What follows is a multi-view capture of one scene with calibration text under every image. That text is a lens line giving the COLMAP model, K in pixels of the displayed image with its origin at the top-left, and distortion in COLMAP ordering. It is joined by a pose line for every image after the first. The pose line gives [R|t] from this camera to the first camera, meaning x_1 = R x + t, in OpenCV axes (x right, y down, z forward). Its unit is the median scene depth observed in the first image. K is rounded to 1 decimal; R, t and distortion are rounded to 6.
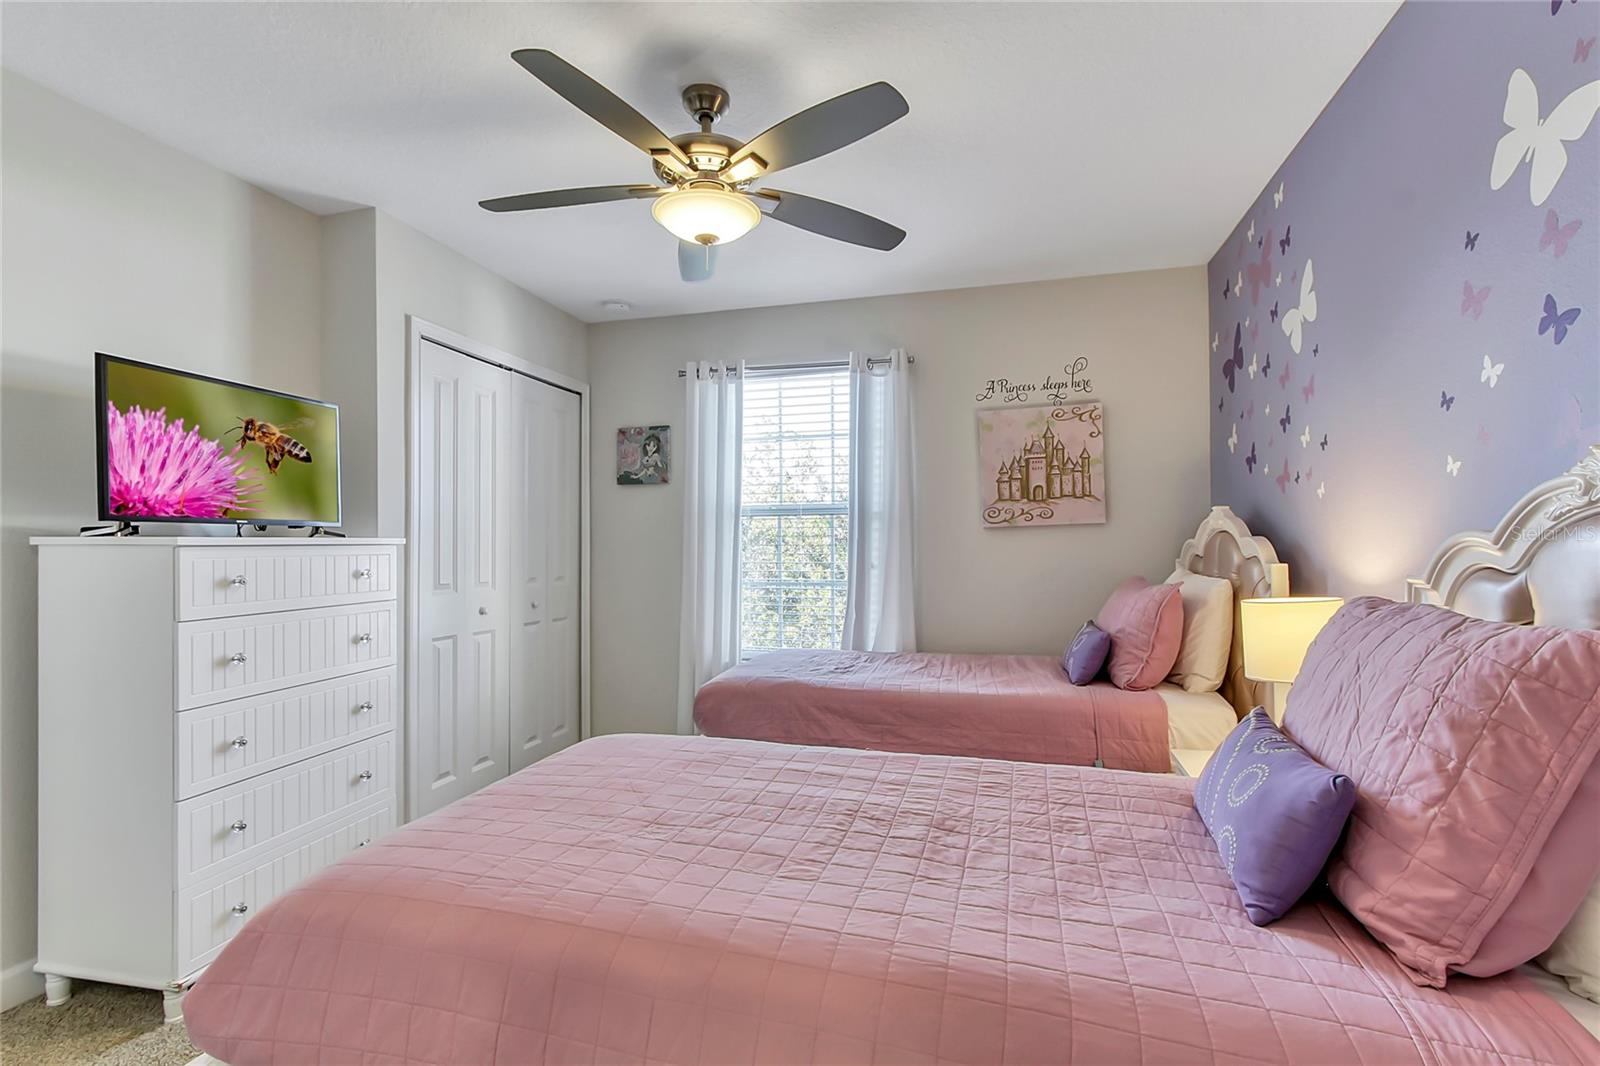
lens RADIAL K [[749.6, 0, 799.5], [0, 749.6, 539.6], [0, 0, 1]] dist [0.000504, 0.001170]
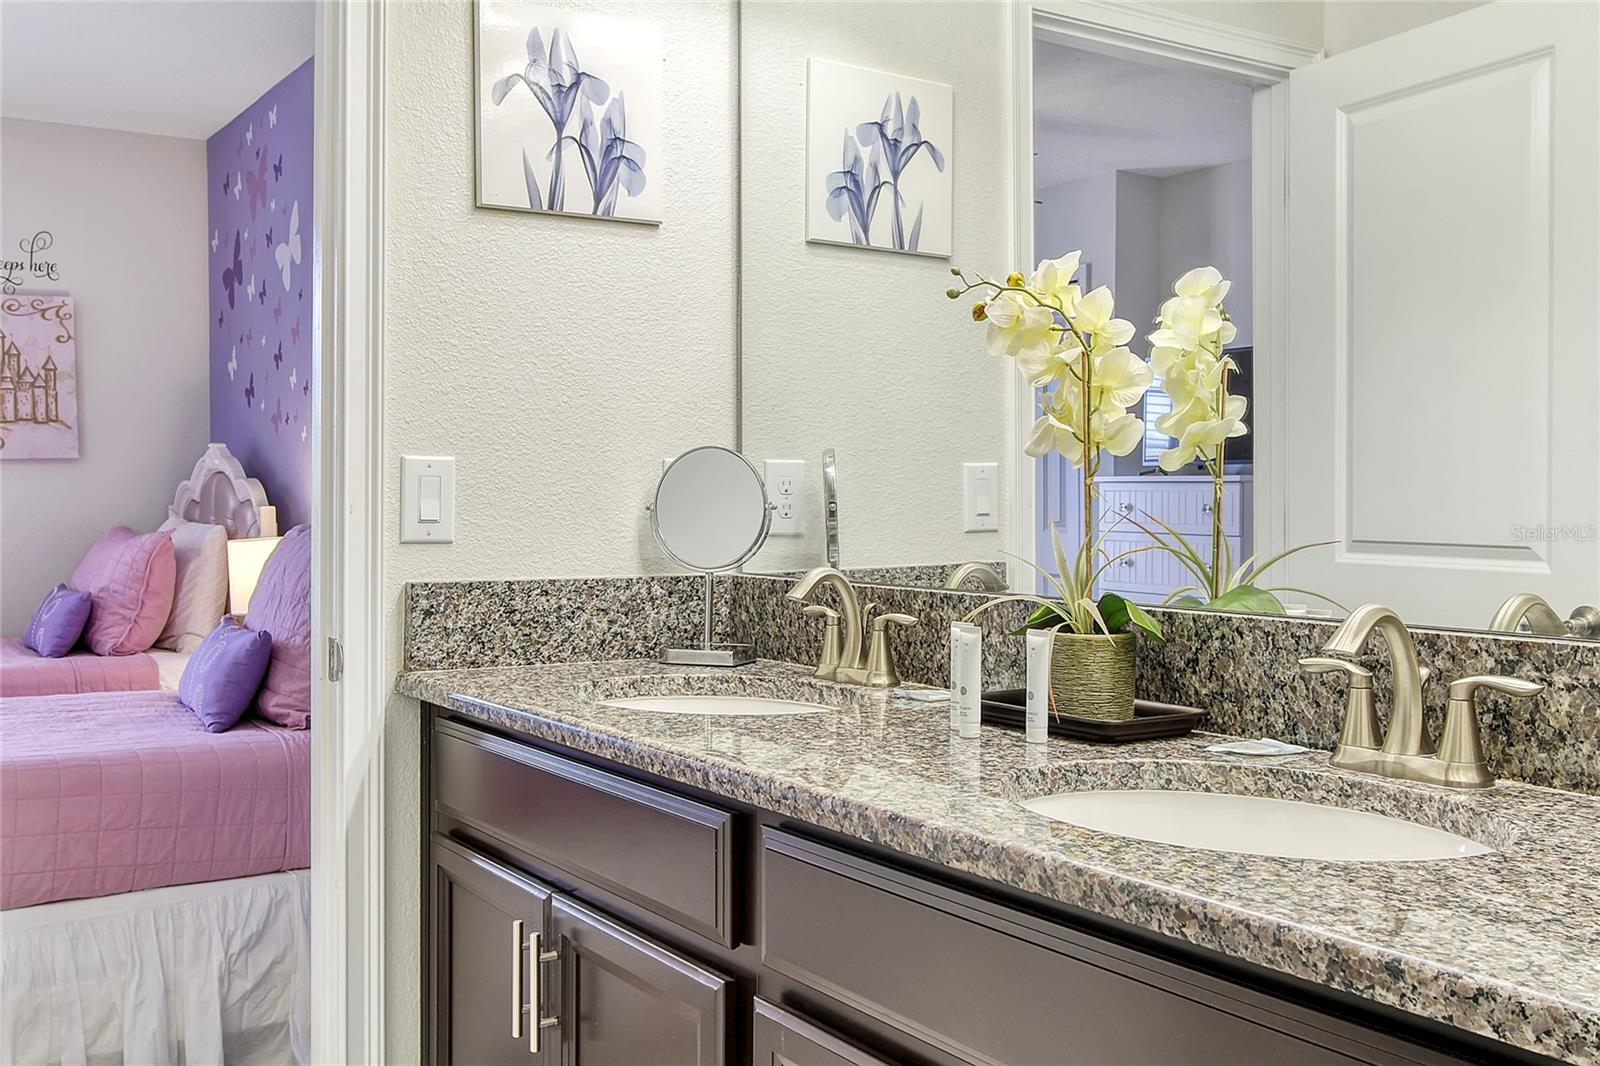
lens RADIAL K [[1545.2, 0, 800.0], [0, 1545.2, 533.0], [0, 0, 1]] dist [-0.005093, 0.017331]
pose [[0.661126, -0.014659, 0.750131, -0.350007], [-0.010022, 0.999547, 0.028366, 0.001816], [-0.750208, -0.026271, 0.660680, -0.719447]]
